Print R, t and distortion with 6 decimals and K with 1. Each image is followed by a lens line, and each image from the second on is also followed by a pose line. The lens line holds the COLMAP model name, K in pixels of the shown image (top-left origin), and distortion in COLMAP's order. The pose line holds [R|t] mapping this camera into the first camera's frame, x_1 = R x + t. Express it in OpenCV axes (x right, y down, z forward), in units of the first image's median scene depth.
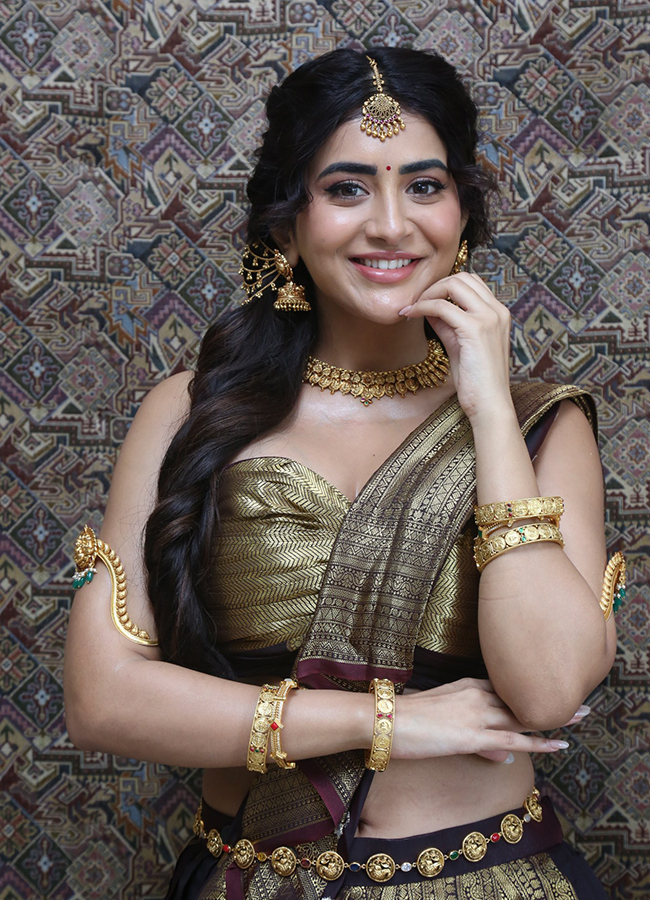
lens RADIAL K [[2342.0, 0, 324.7], [0, 2342.0, 445.4], [0, 0, 1]] dist [0.410510, 0.000000]
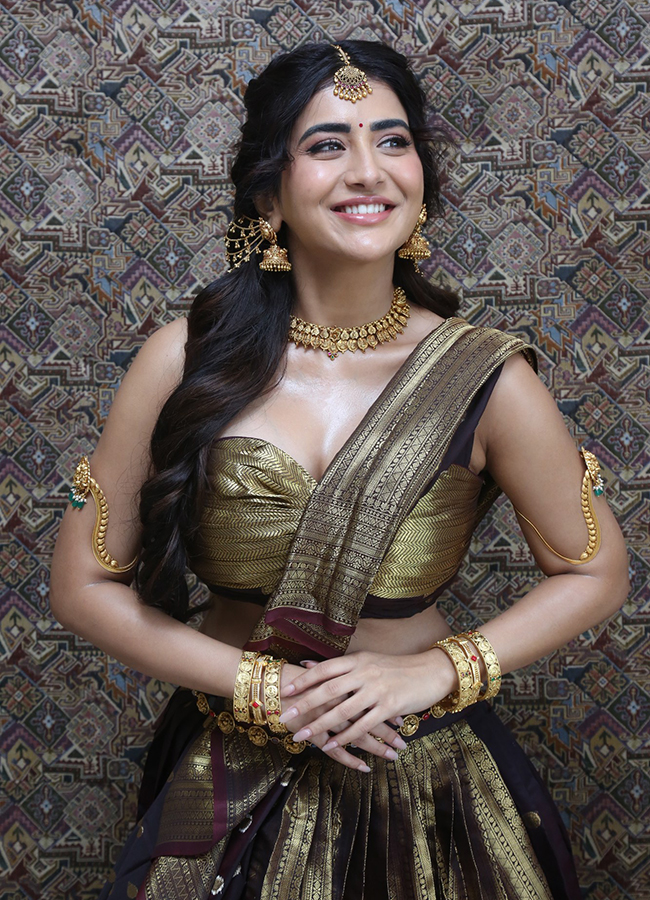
lens RADIAL K [[2124.2, 0, 339.2], [0, 2124.2, 455.9], [0, 0, 1]] dist [0.321976, 0.000000]
pose [[0.999615, -0.016011, 0.022661, 0.011346], [0.015359, 0.999472, 0.028629, 0.007068], [-0.023107, -0.028270, 0.999333, -0.121354]]
